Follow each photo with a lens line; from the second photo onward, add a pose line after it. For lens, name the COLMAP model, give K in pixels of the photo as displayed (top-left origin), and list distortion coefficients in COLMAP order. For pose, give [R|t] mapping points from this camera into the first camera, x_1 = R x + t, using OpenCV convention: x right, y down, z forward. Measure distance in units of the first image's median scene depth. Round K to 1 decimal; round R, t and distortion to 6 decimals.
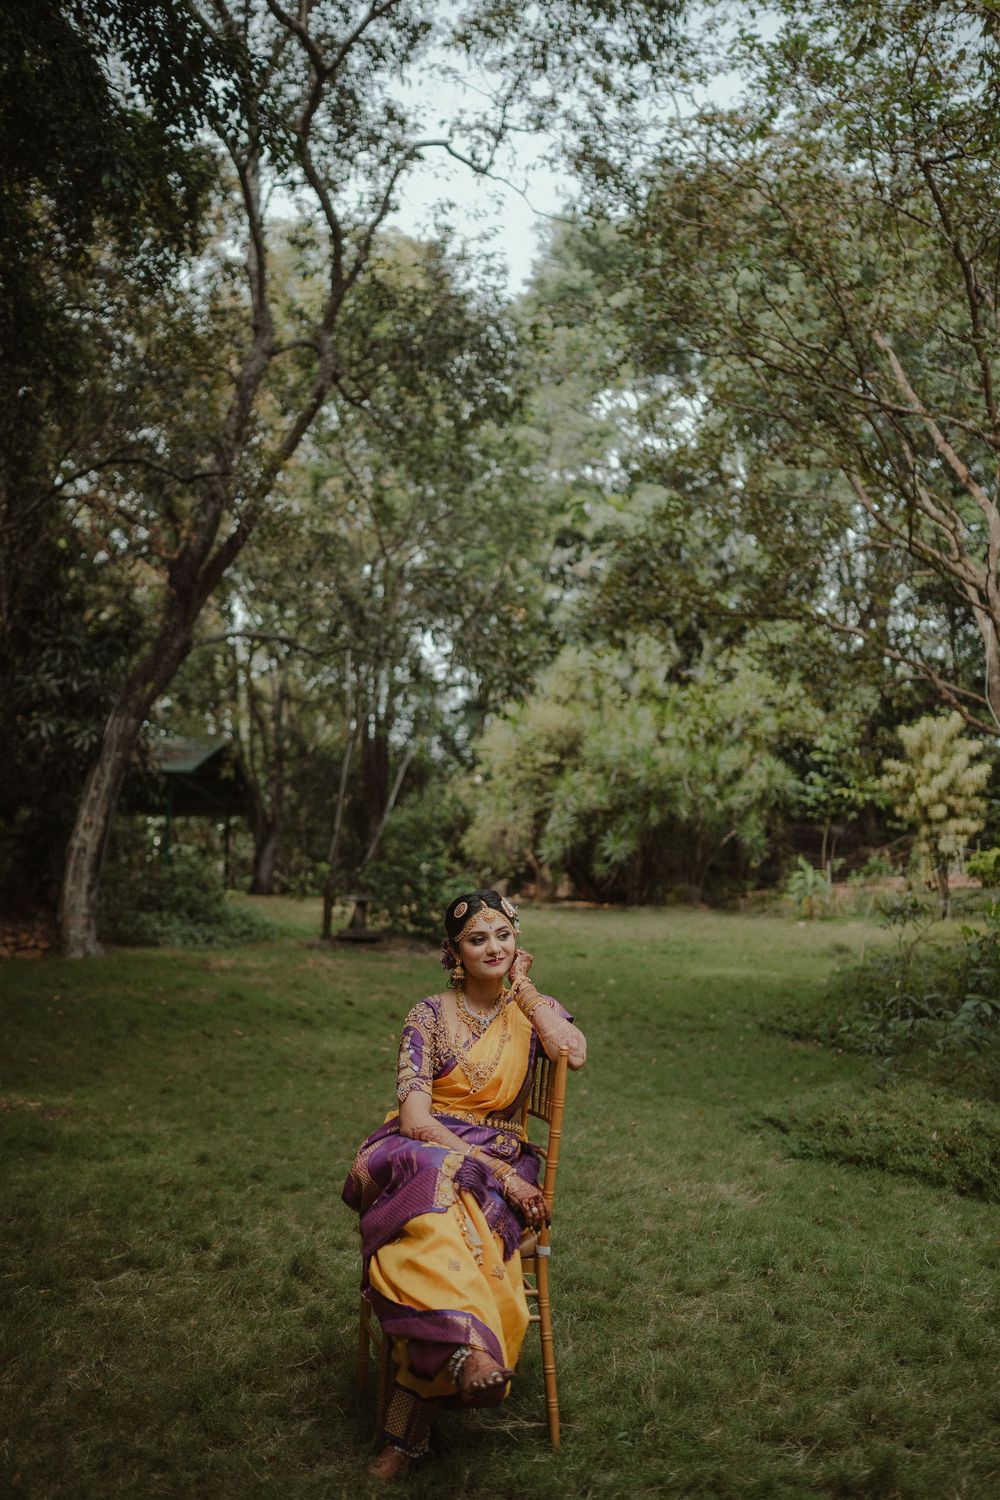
lens RADIAL K [[1427.7, 0, 505.2], [0, 1427.7, 746.8], [0, 0, 1]] dist [0.020029, 0.021295]
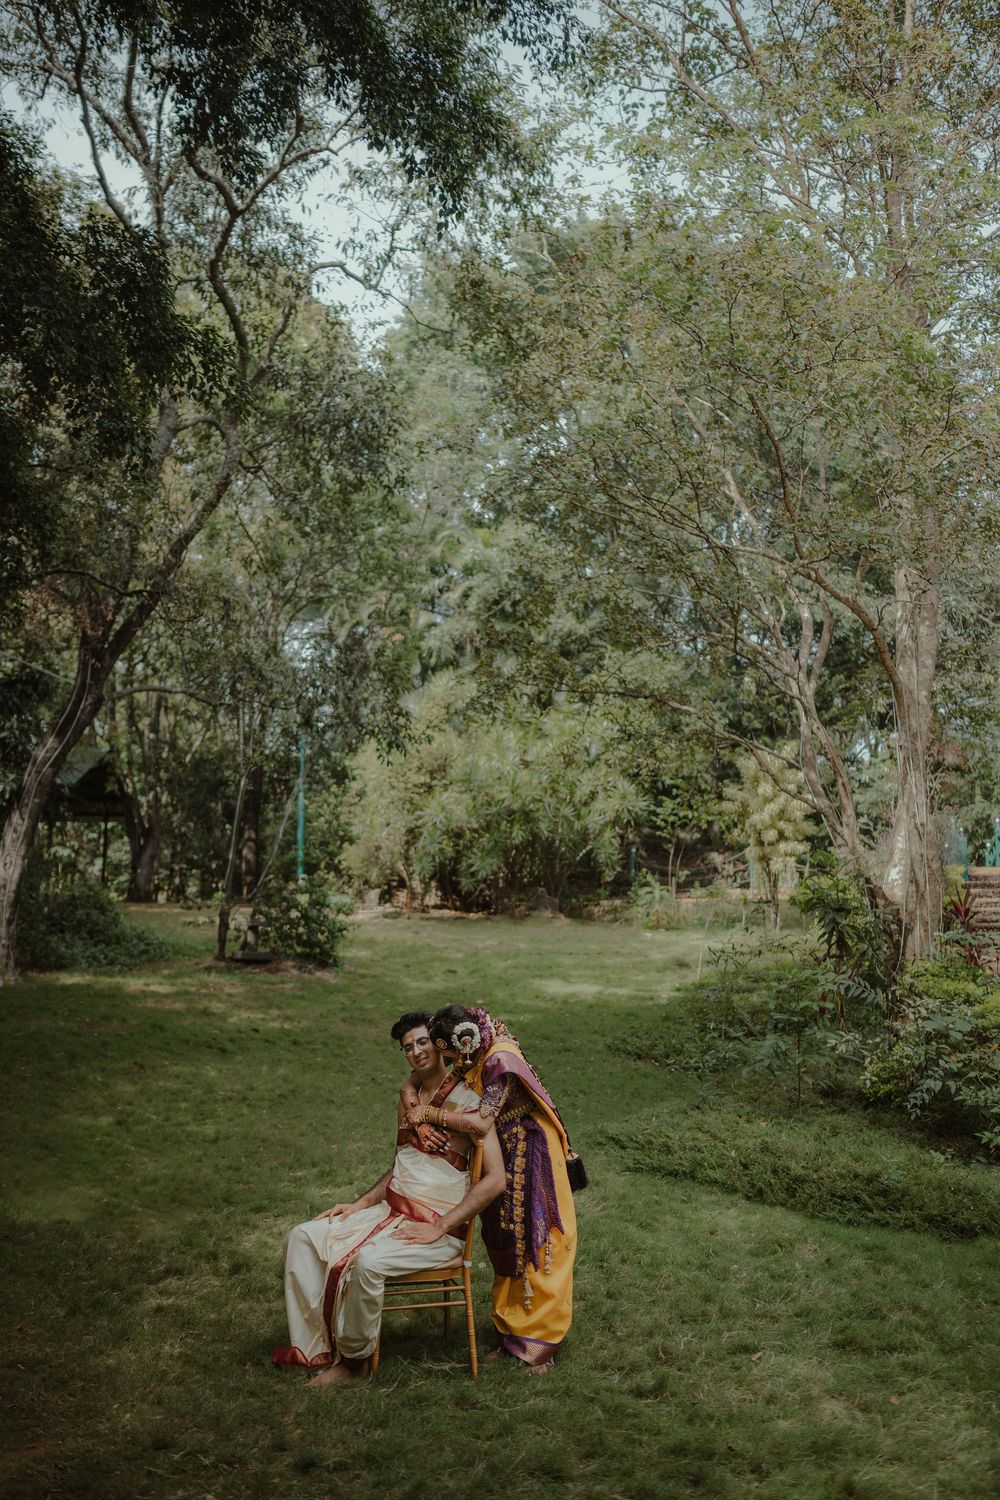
lens RADIAL K [[1427.3, 0, 500.0], [0, 1427.3, 750.0], [0, 0, 1]] dist [0.021209, 0.019328]
pose [[0.995518, 0.006816, 0.094331, -0.017125], [-0.008393, 0.999831, 0.016328, -0.048523], [-0.094204, -0.017046, 0.995407, -0.116400]]
